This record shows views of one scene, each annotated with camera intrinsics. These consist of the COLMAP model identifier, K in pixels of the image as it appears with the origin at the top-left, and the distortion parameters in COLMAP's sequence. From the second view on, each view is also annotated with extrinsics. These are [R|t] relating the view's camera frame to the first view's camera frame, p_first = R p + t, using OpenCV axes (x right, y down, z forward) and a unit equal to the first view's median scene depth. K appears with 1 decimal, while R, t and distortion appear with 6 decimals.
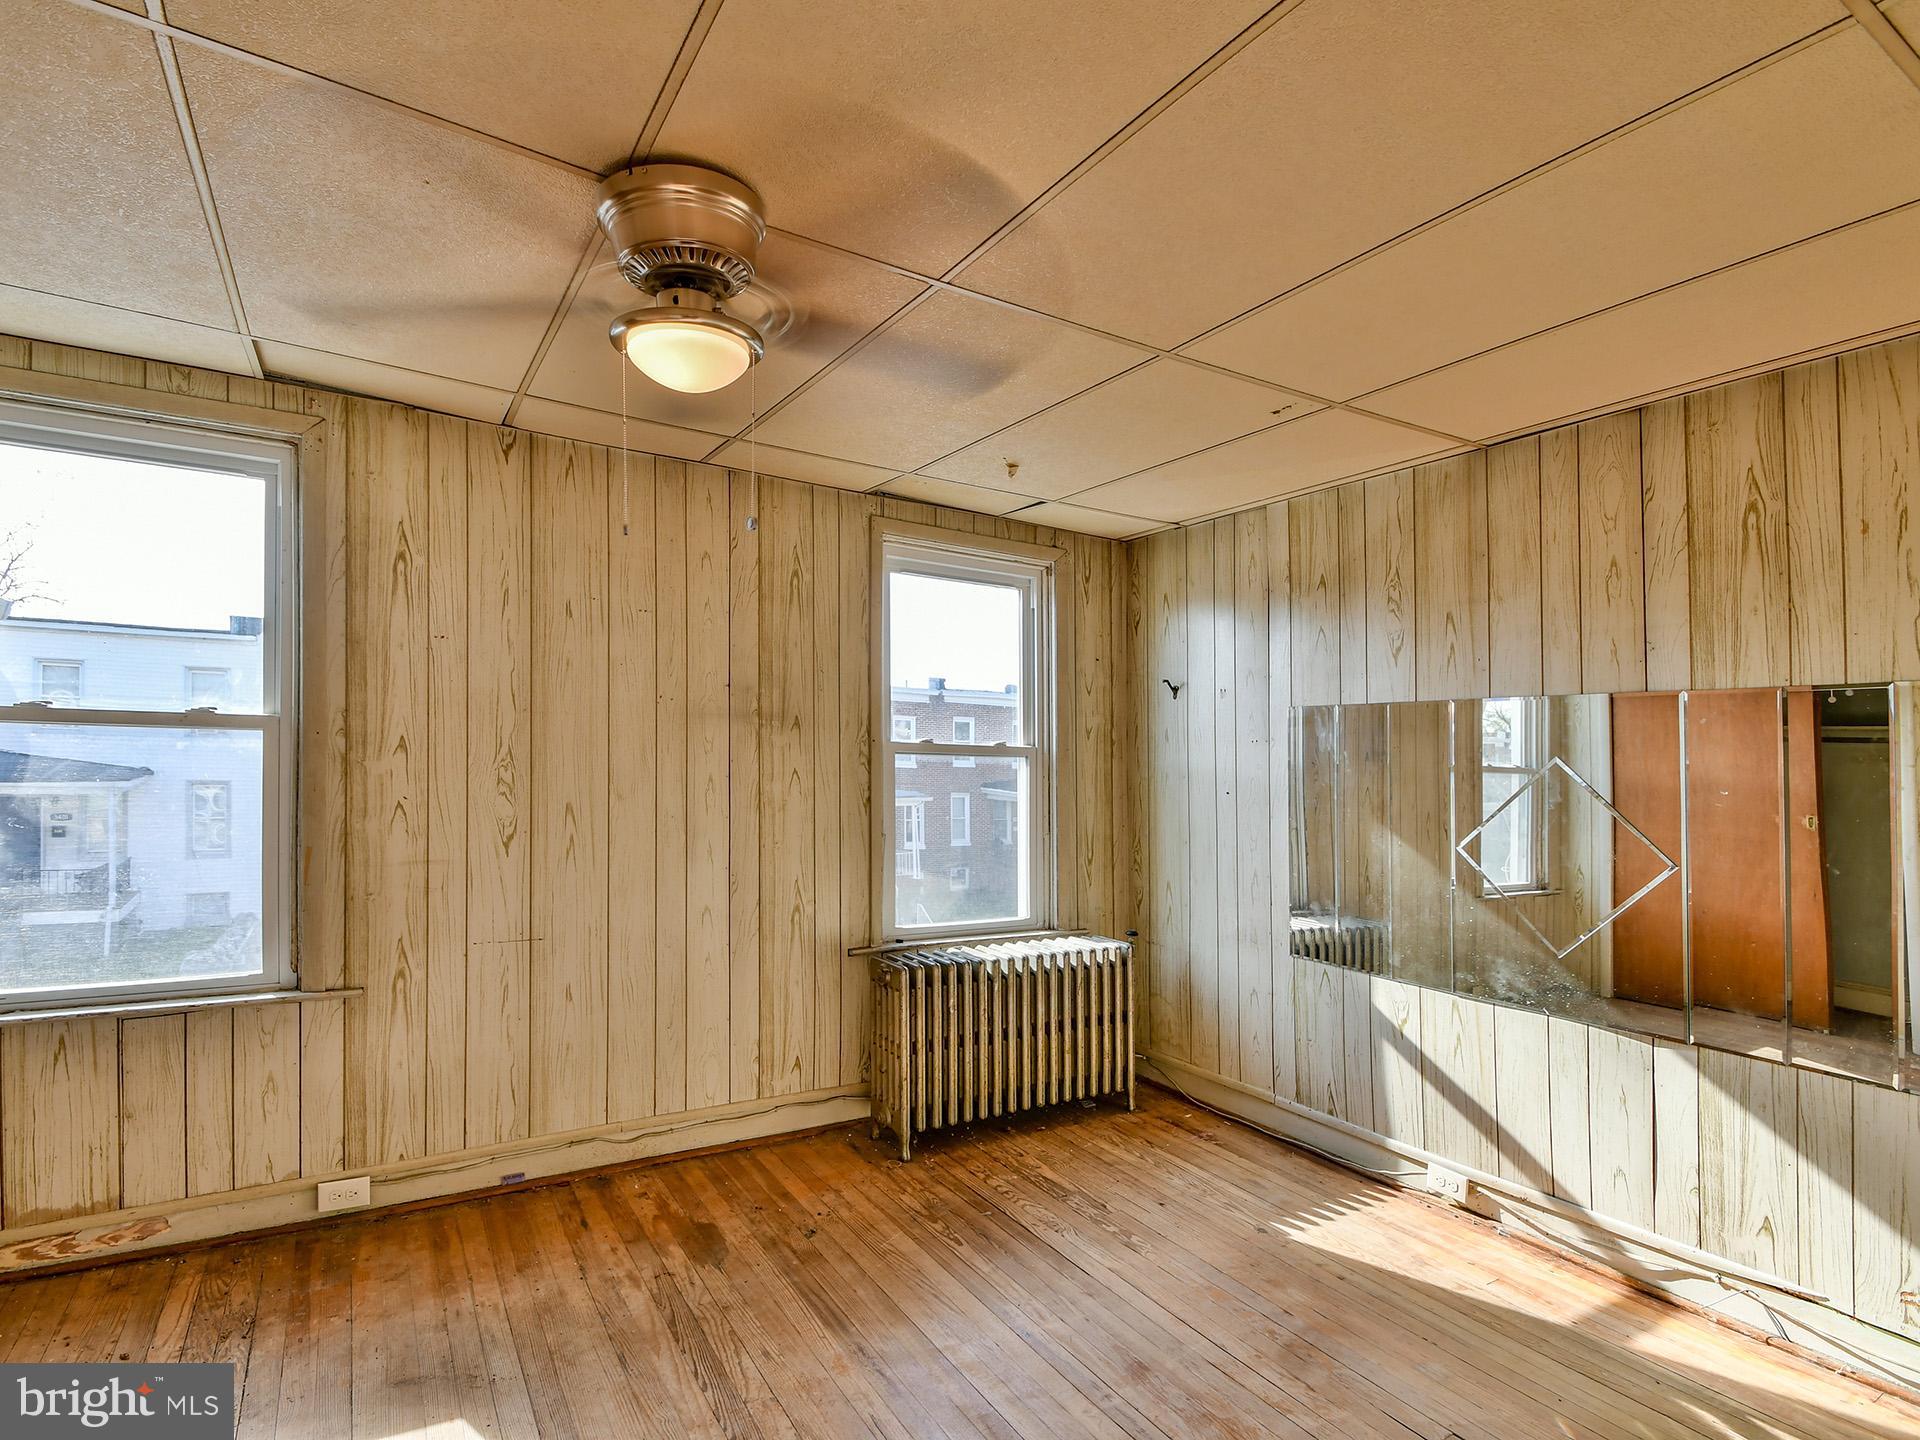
lens RADIAL K [[925.4, 0, 956.2], [0, 925.4, 755.7], [0, 0, 1]] dist [0.016101, -0.018122]
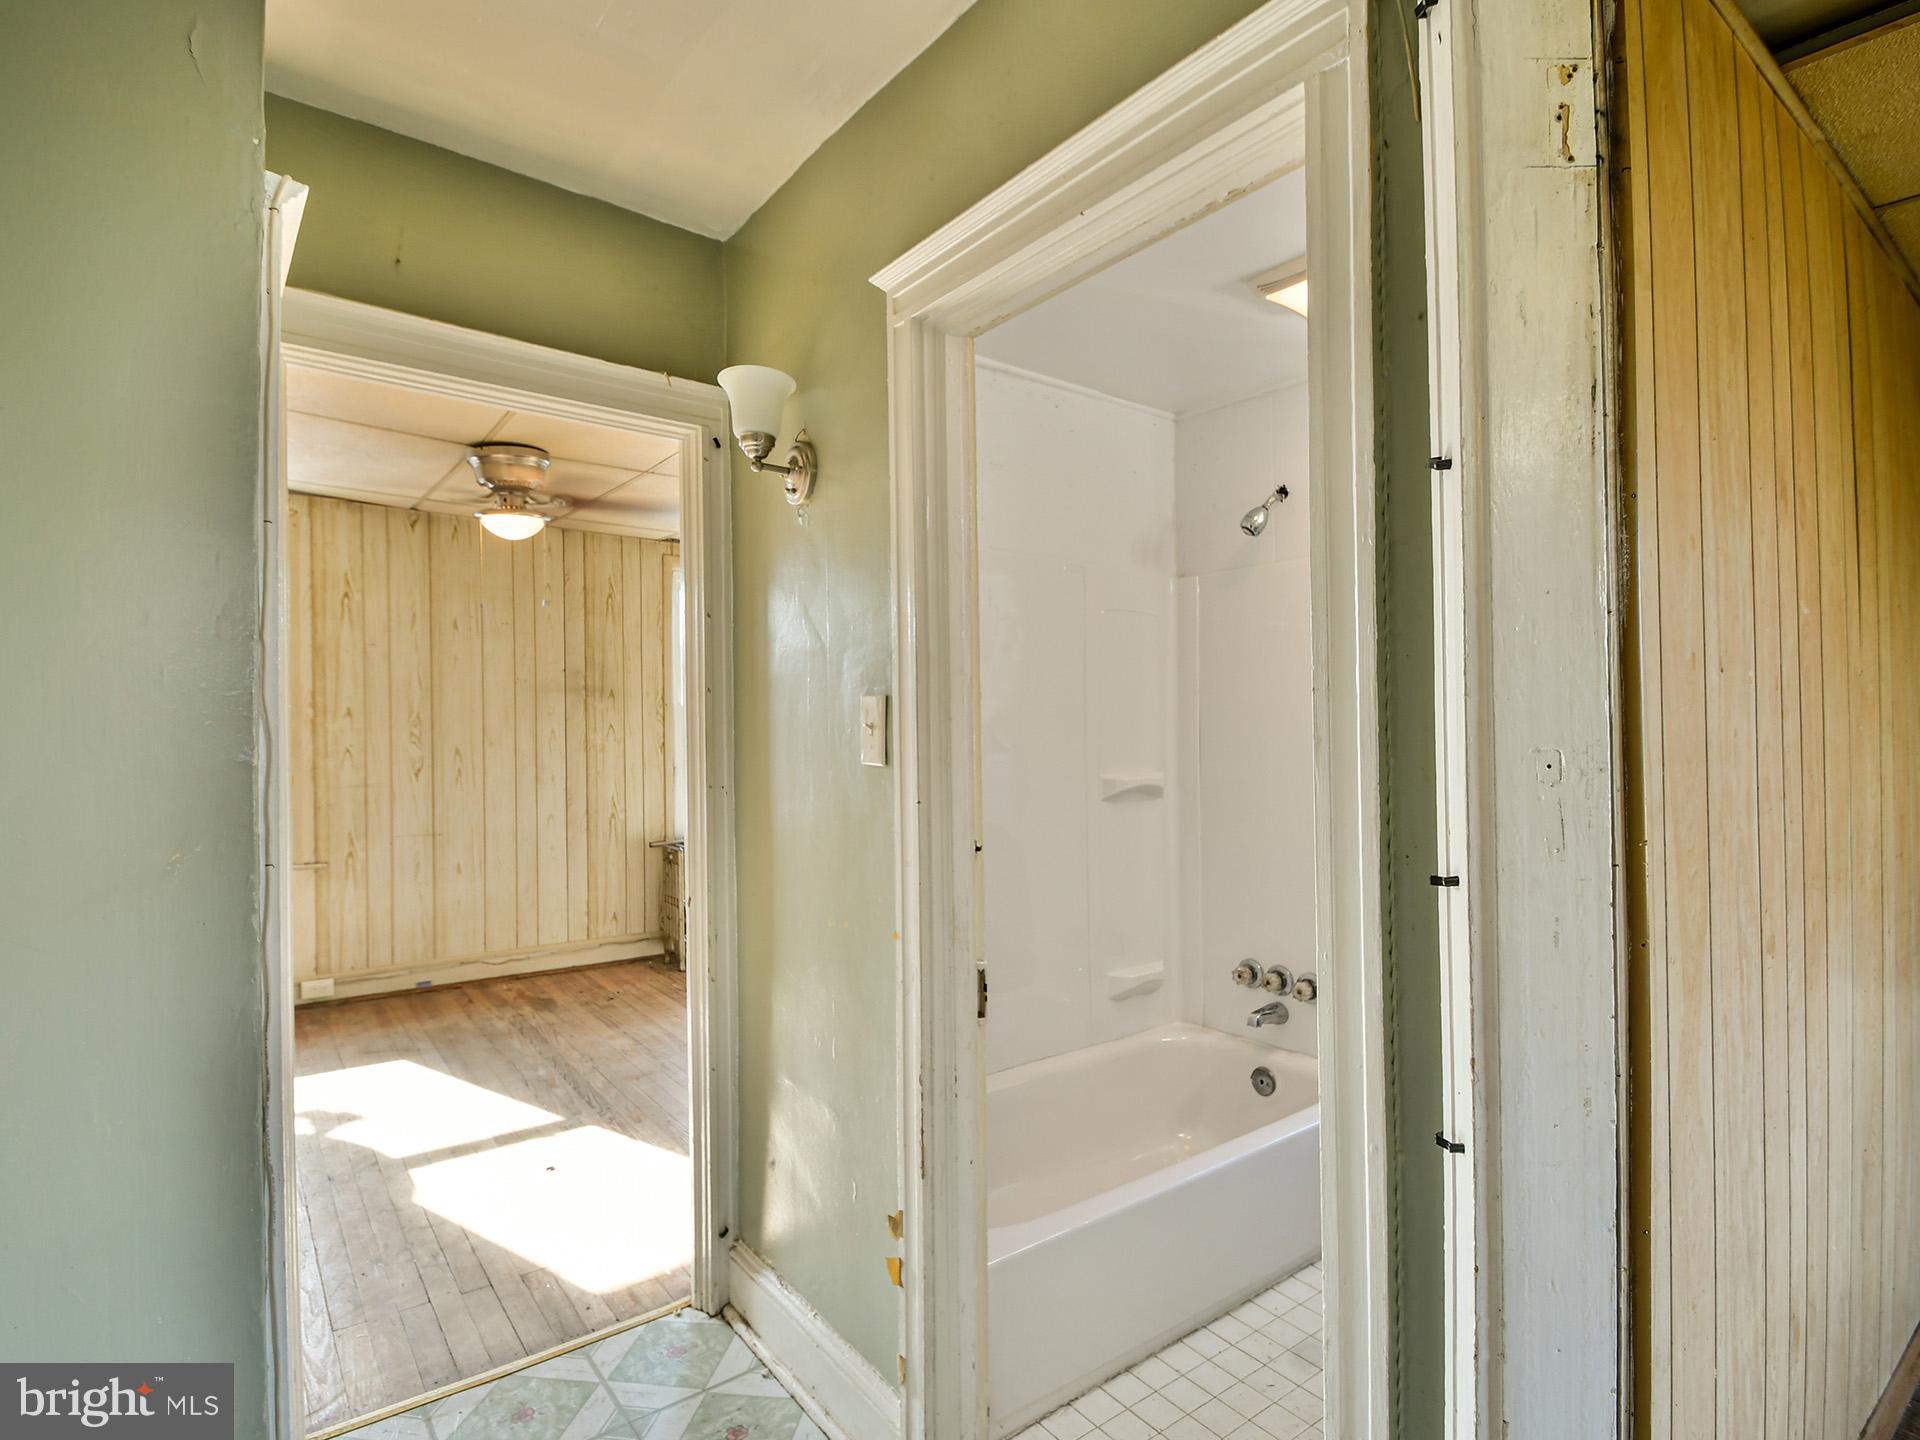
lens RADIAL K [[988.0, 0, 965.1], [0, 988.0, 709.6], [0, 0, 1]] dist [0.017605, -0.018865]
pose [[0.996661, -0.016238, 0.080014, 0.320270], [0.016777, 0.999841, -0.006074, 0.011109], [-0.079903, 0.007396, 0.996775, -0.775918]]
